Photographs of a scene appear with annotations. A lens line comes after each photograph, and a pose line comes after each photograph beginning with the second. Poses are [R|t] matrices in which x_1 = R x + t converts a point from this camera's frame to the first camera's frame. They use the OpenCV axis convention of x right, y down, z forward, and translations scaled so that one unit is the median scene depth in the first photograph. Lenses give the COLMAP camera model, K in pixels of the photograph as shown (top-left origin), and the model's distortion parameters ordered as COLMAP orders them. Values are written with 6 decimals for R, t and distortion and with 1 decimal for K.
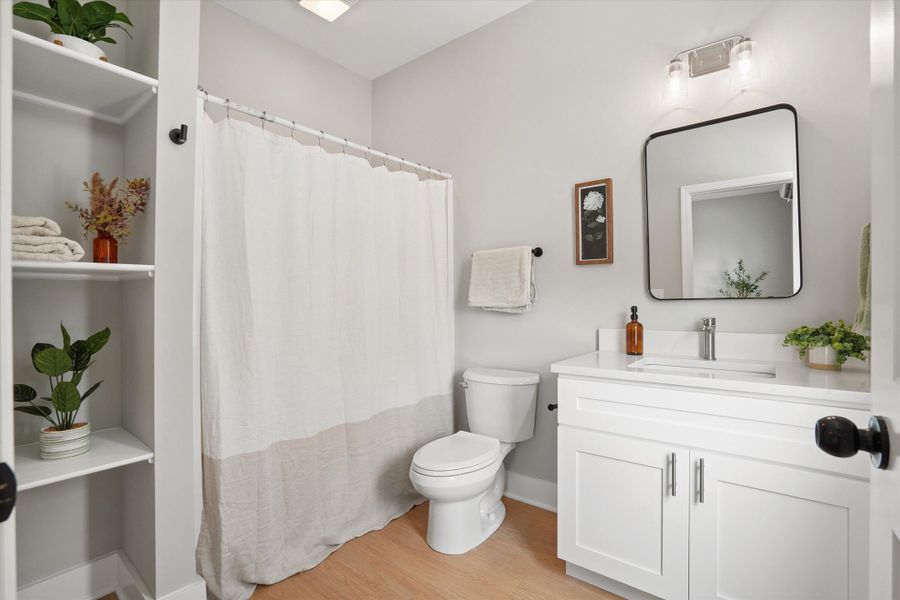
lens RADIAL K [[419.7, 0, 450.0], [0, 419.7, 300.0], [0, 0, 1]] dist [-0.053456, 0.024423]
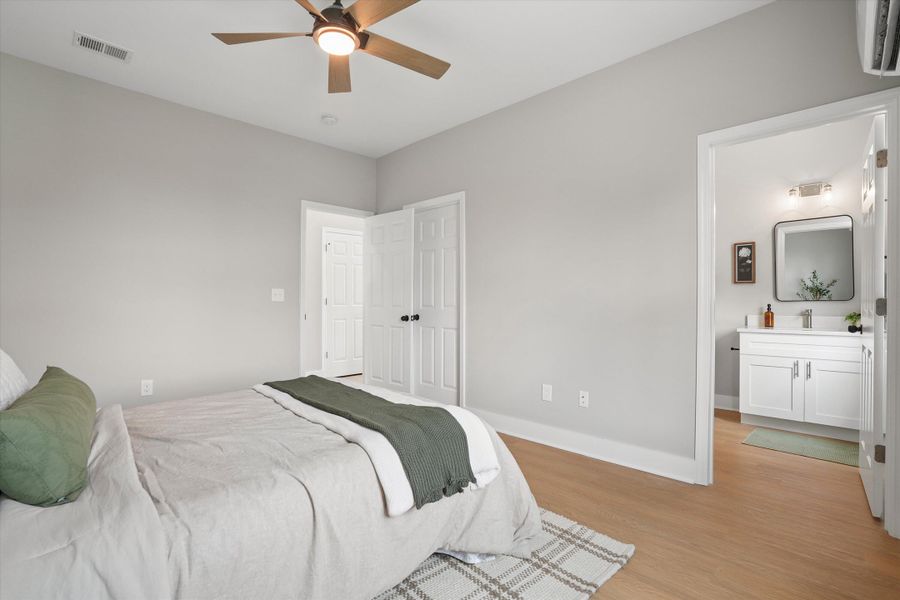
lens RADIAL K [[419.7, 0, 450.0], [0, 419.7, 300.0], [0, 0, 1]] dist [-0.053456, 0.024423]
pose [[0.994963, 0.006849, -0.100013, -0.921177], [-0.006589, 0.999974, 0.002926, -0.001126], [0.100030, -0.002252, 0.994982, -1.187298]]
